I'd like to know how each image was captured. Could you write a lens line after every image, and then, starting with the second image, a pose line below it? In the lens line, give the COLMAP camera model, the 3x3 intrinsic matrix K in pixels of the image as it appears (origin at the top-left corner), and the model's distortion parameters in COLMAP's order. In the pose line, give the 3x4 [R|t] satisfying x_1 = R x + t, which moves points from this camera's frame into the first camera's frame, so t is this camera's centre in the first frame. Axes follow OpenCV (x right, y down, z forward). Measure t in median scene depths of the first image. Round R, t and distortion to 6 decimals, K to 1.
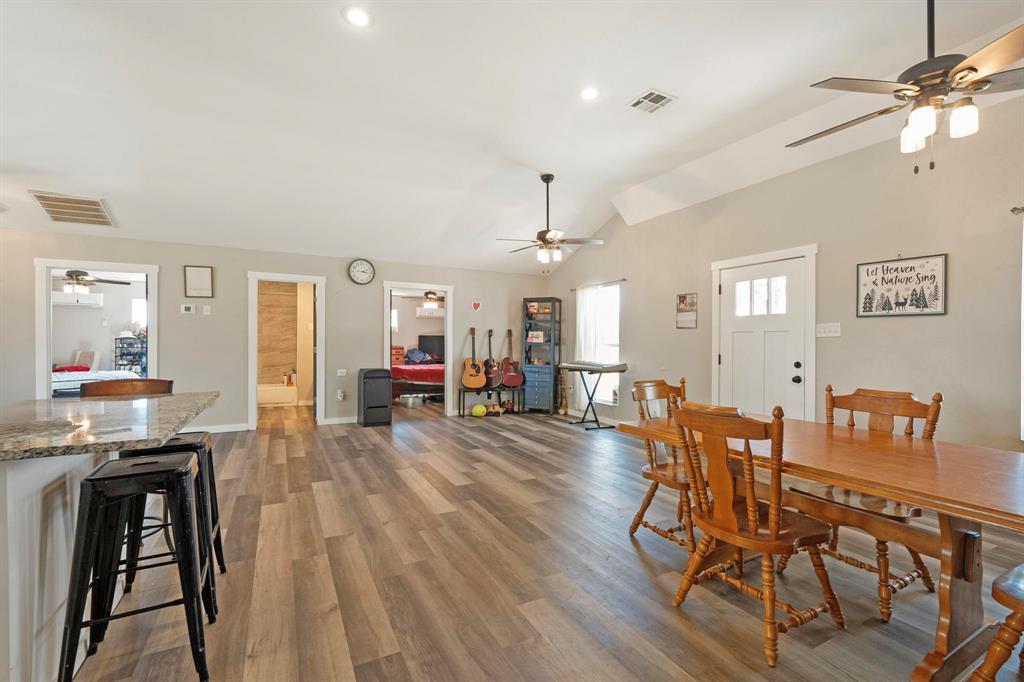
lens RADIAL K [[445.9, 0, 512.0], [0, 445.9, 341.0], [0, 0, 1]] dist [0.003648, 0.000268]
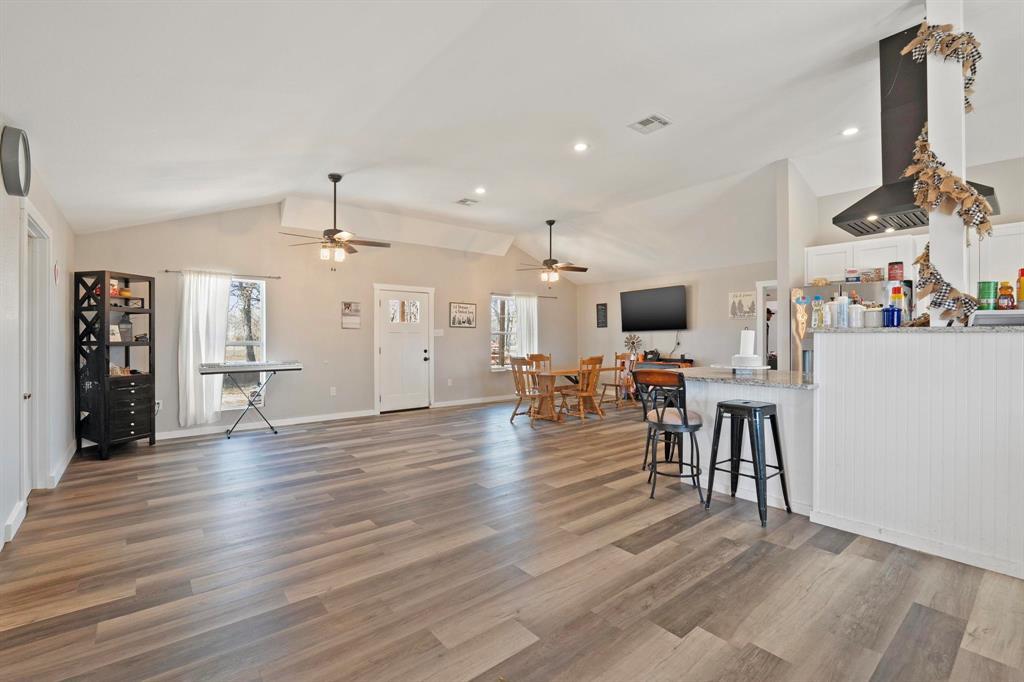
lens RADIAL K [[448.9, 0, 511.2], [0, 448.9, 340.4], [0, 0, 1]] dist [-0.005029, -0.000253]
pose [[-0.198814, -0.007050, 0.980012, -0.996041], [0.003363, 0.999963, 0.007876, -0.003331], [-0.980032, 0.004862, -0.198783, 0.814453]]
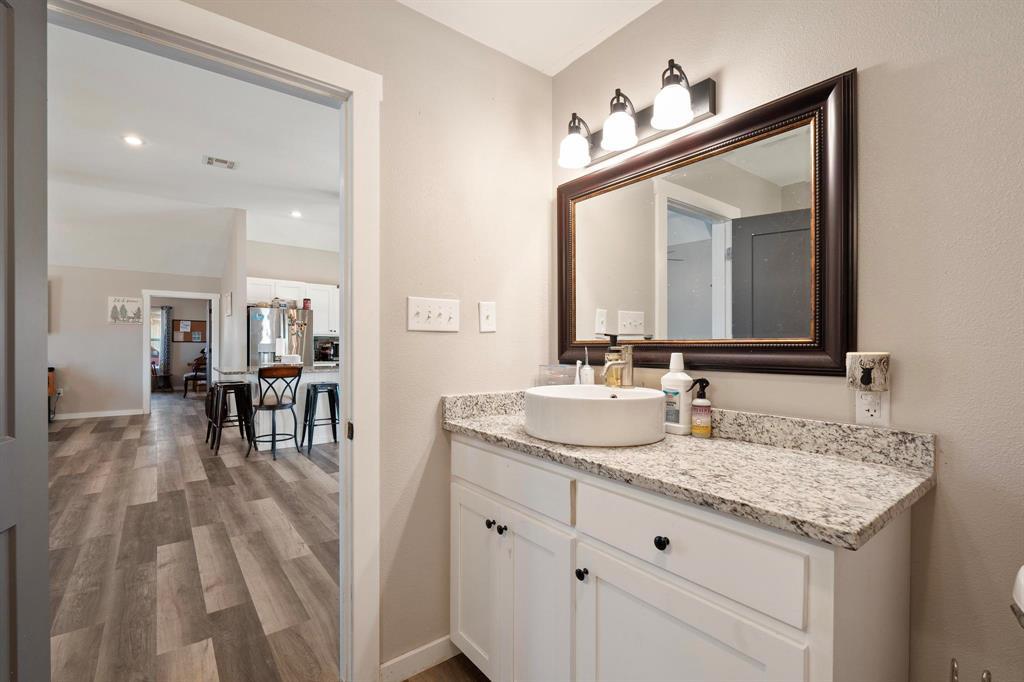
lens RADIAL K [[457.6, 0, 512.0], [0, 457.6, 341.0], [0, 0, 1]] dist [-0.001363, 0.000107]
pose [[-0.984238, -0.005496, -0.176764, -0.705885], [-0.004673, 0.999976, -0.005070, -0.002739], [0.176787, -0.004164, -0.984240, 1.452314]]
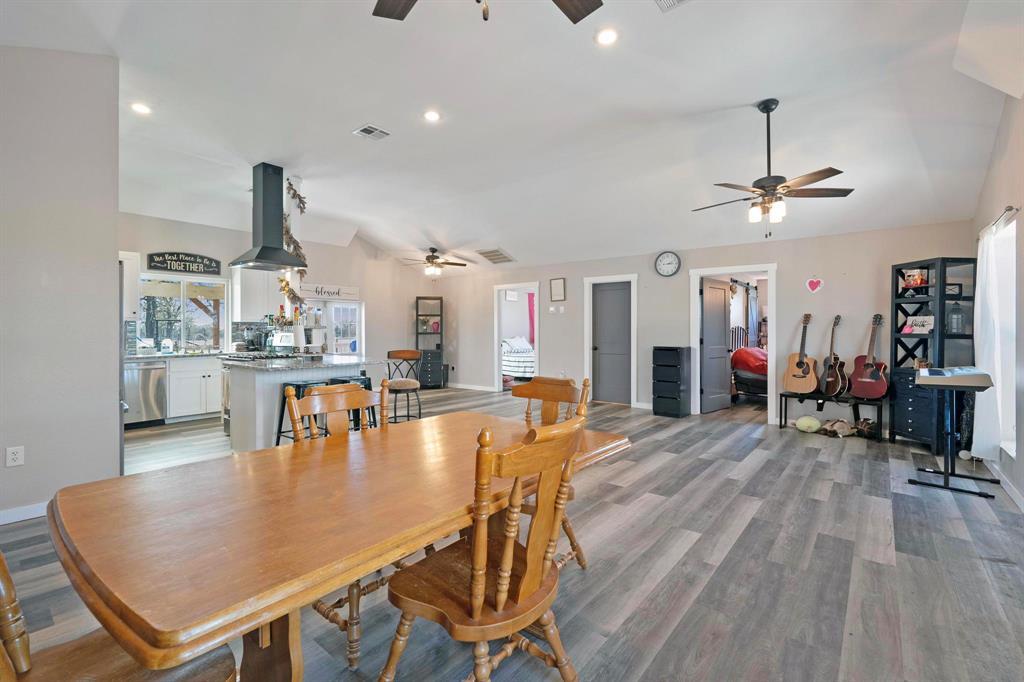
lens RADIAL K [[453.7, 0, 512.2], [0, 453.7, 329.3], [0, 0, 1]] dist [-0.004098, -0.000351]
pose [[0.393288, -0.007102, -0.919388, 0.591827], [0.000653, 0.999972, -0.007445, 0.001994], [0.919415, 0.002327, 0.393282, 0.330994]]
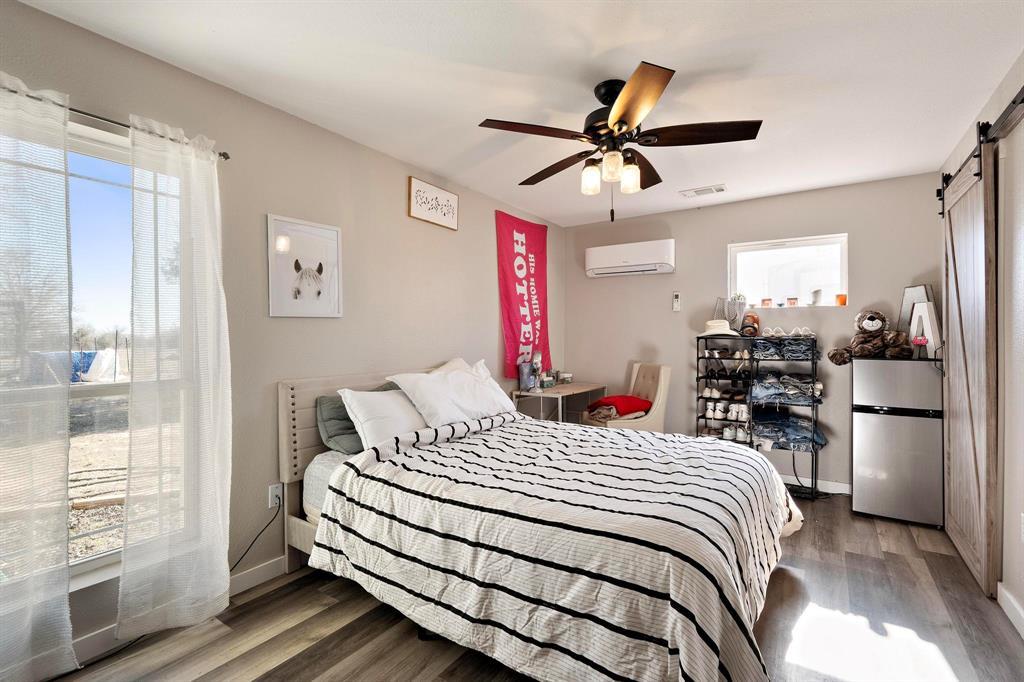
lens RADIAL K [[448.9, 0, 511.2], [0, 448.9, 340.4], [0, 0, 1]] dist [-0.005029, -0.000253]
pose [[0.472394, -0.007946, -0.881352, -0.970658], [0.004433, 0.999968, -0.006640, -0.001027], [0.881377, -0.000771, 0.472414, 1.049392]]
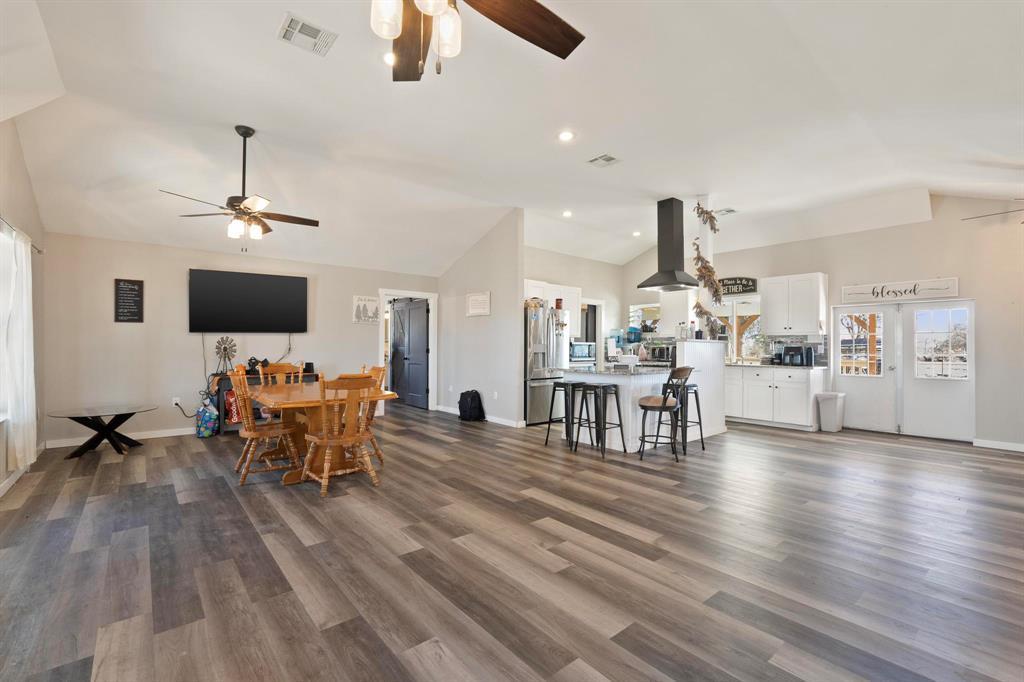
lens RADIAL K [[448.9, 0, 511.2], [0, 448.9, 340.4], [0, 0, 1]] dist [-0.005029, -0.000253]
pose [[-0.978193, -0.009636, -0.207474, 0.083169], [-0.008112, 0.999933, -0.008199, 0.002383], [0.207540, -0.006337, -0.978206, 1.272745]]
